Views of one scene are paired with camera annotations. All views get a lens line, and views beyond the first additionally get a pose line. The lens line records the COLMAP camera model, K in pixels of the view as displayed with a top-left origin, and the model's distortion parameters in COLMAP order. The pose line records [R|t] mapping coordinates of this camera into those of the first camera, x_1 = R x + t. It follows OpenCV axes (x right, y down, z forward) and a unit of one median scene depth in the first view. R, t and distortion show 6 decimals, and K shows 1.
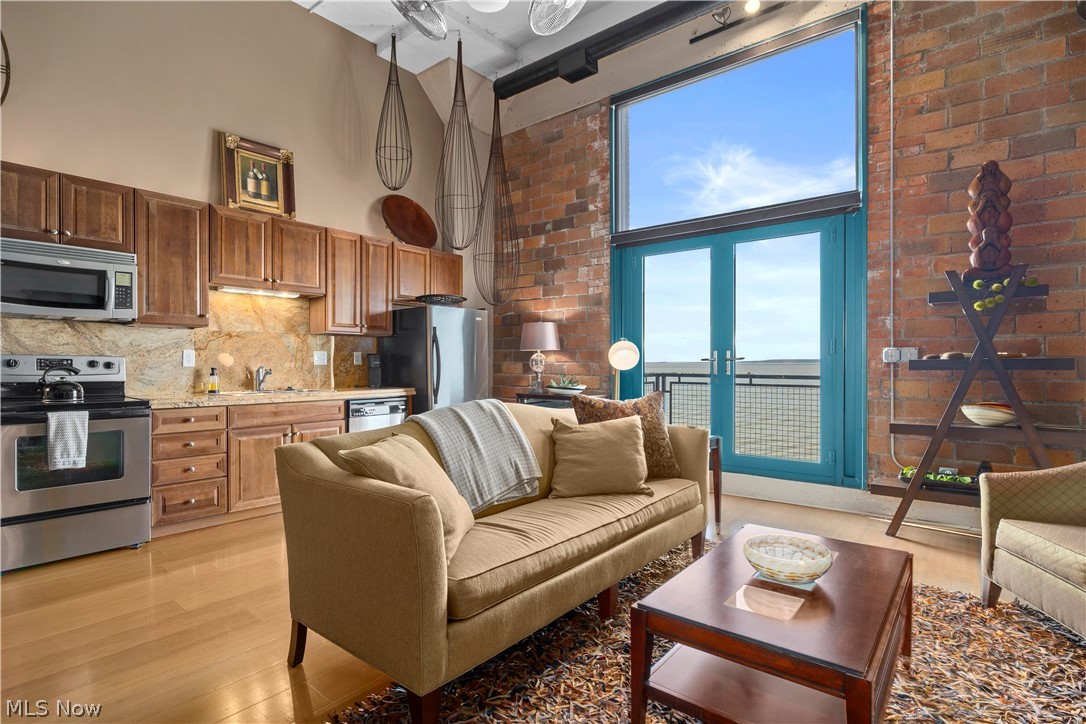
lens RADIAL K [[536.1, 0, 542.5], [0, 536.1, 368.2], [0, 0, 1]] dist [-0.005886, -0.002934]
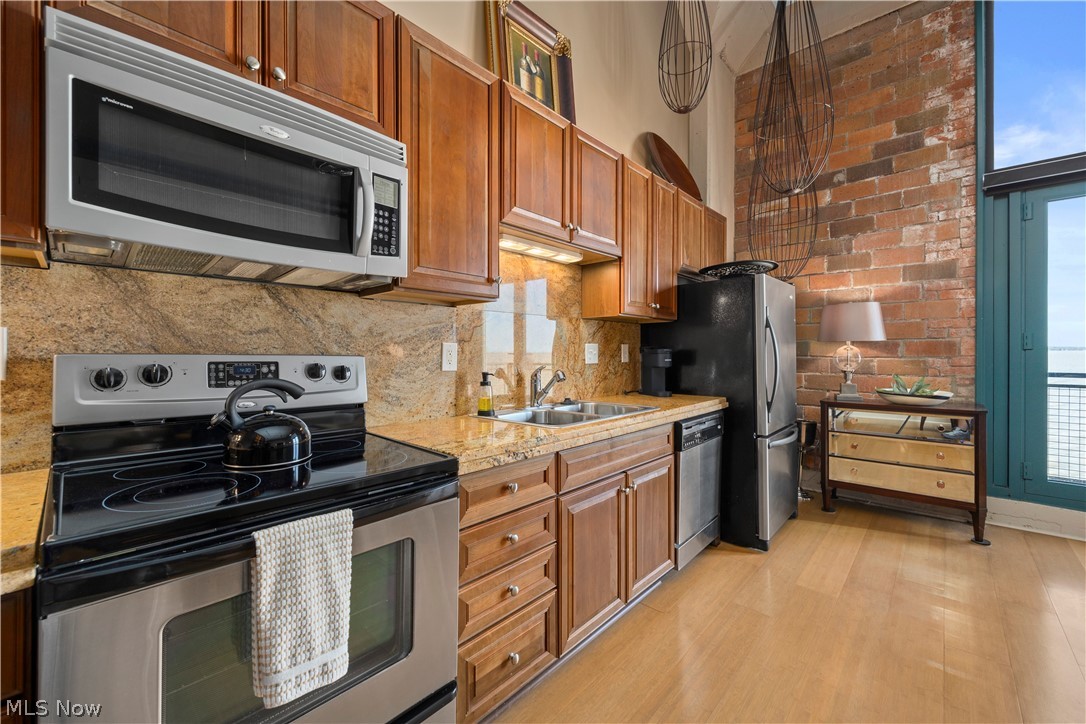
lens RADIAL K [[436.3, 0, 547.3], [0, 436.3, 353.0], [0, 0, 1]] dist [0.001584, -0.000064]
pose [[0.997919, -0.001990, -0.064450, -0.485760], [0.001421, 0.999960, -0.008867, -0.016705], [0.064465, 0.008757, 0.997882, 0.491982]]
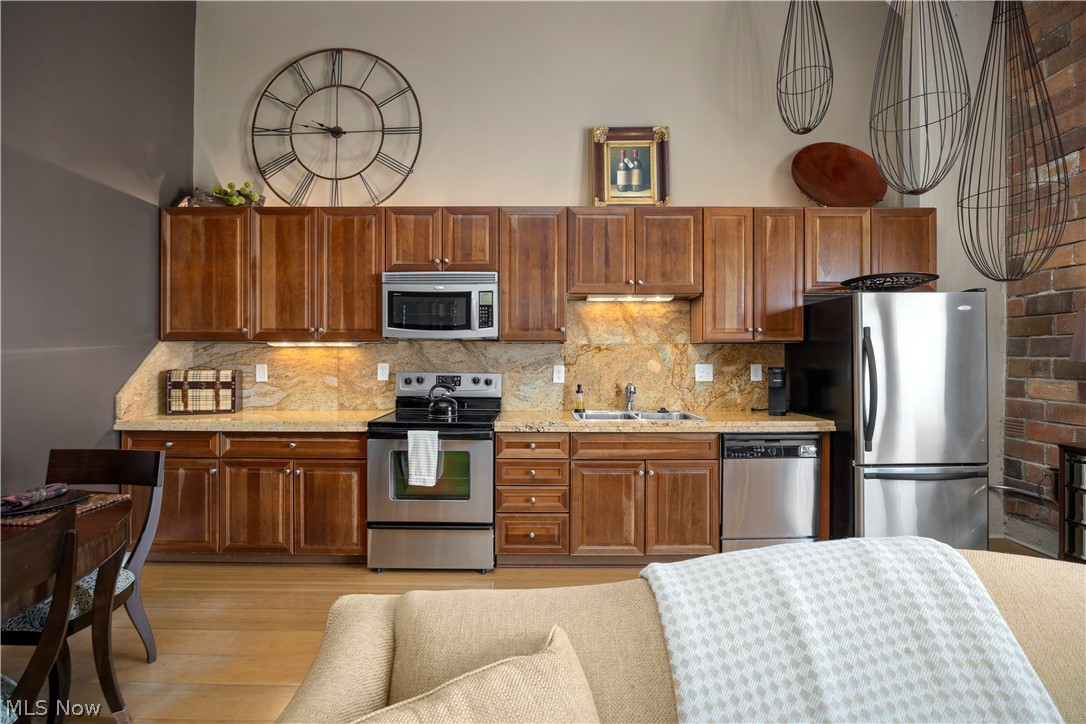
lens RADIAL K [[484.1, 0, 543.5], [0, 484.1, 360.9], [0, 0, 1]] dist [-0.016074, 0.001481]
pose [[0.628955, 0.001592, -0.777440, -0.005164], [-0.007766, 0.999961, -0.004235, -0.035533], [0.777403, 0.008701, 0.628943, 0.400860]]
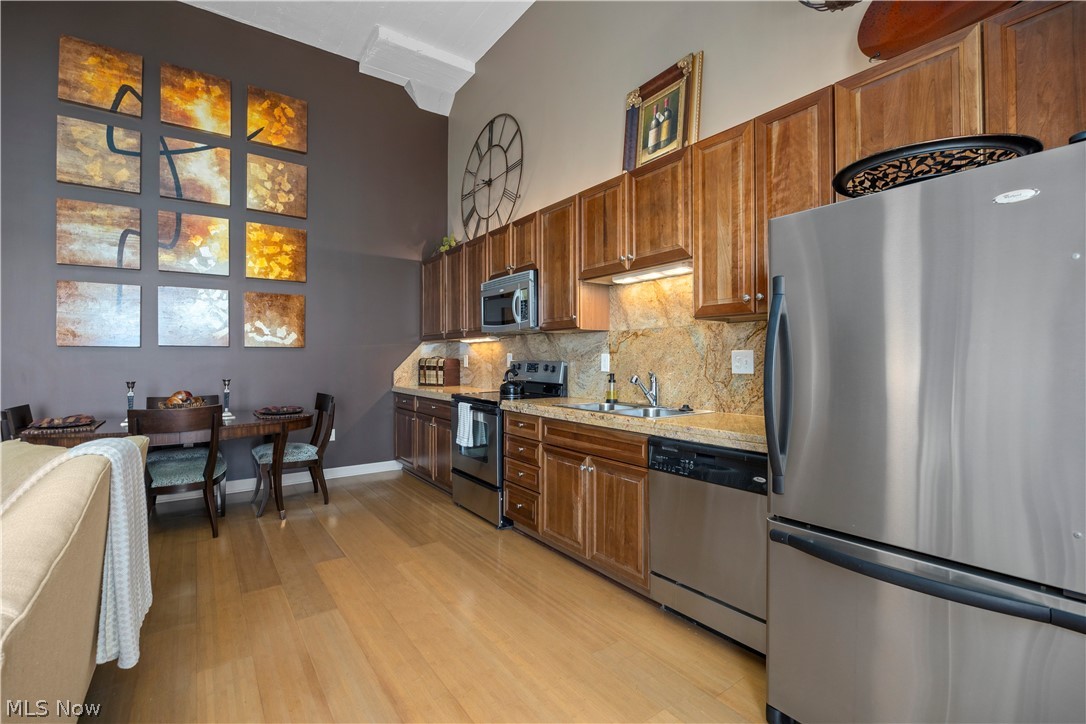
lens RADIAL K [[484.1, 0, 546.4], [0, 484.1, 358.5], [0, 0, 1]] dist [-0.016074, 0.001481]
pose [[-0.266224, -0.003194, -0.963906, 0.164444], [-0.009919, 0.999951, -0.000573, -0.022583], [0.963860, 0.009408, -0.266242, 1.041155]]
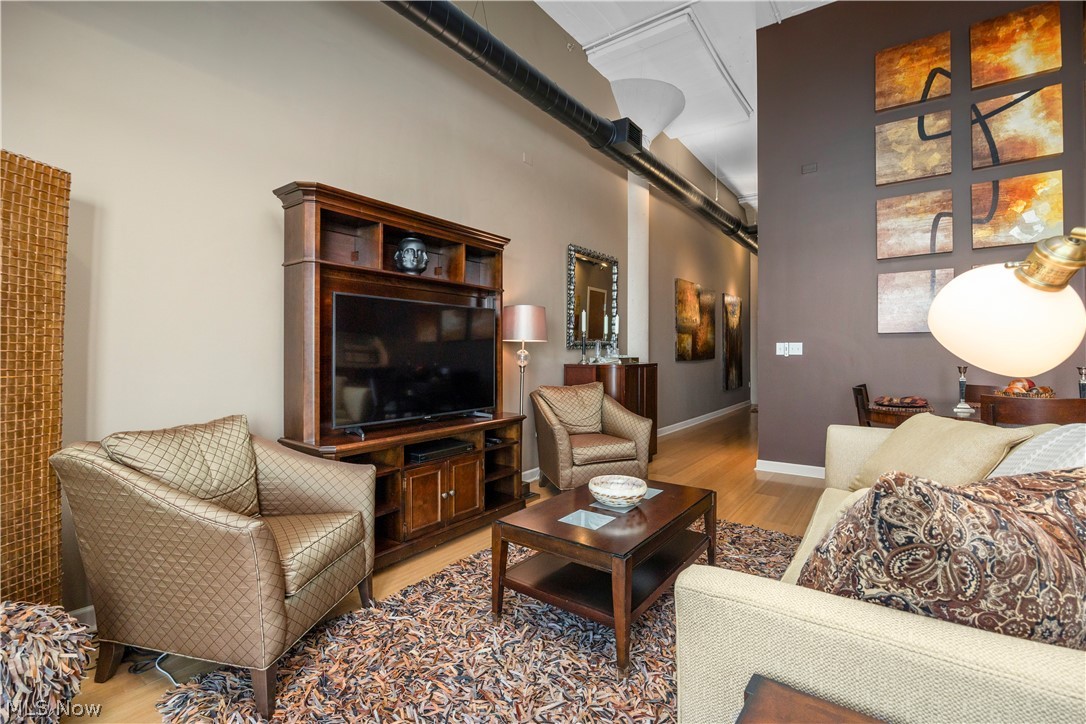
lens RADIAL K [[484.1, 0, 541.7], [0, 484.1, 353.9], [0, 0, 1]] dist [-0.016074, 0.001481]
pose [[-0.999226, -0.000471, -0.039332, 0.281653], [-0.000747, 0.999975, 0.007006, -0.001963], [0.039328, 0.007030, -0.999202, 0.903376]]
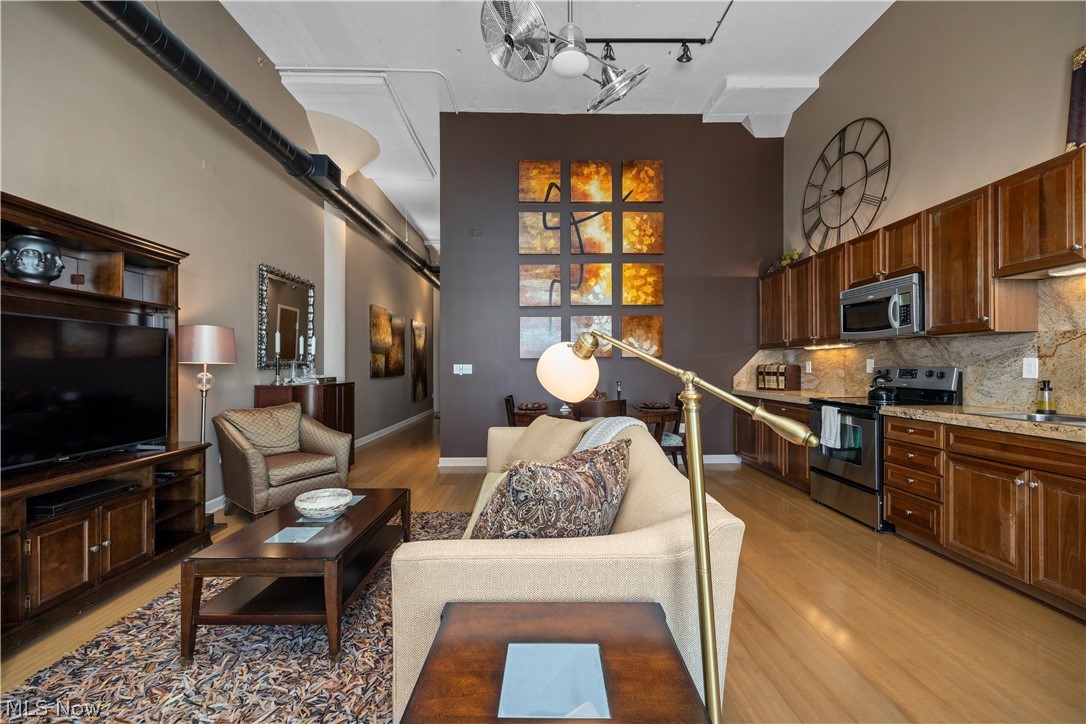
lens RADIAL K [[436.3, 0, 539.8], [0, 436.3, 366.9], [0, 0, 1]] dist [0.001584, -0.000064]
pose [[-0.771690, 0.001166, -0.635997, 0.315853], [-0.003164, 0.999979, 0.005672, -0.020310], [0.635991, 0.006389, -0.771670, 0.960971]]
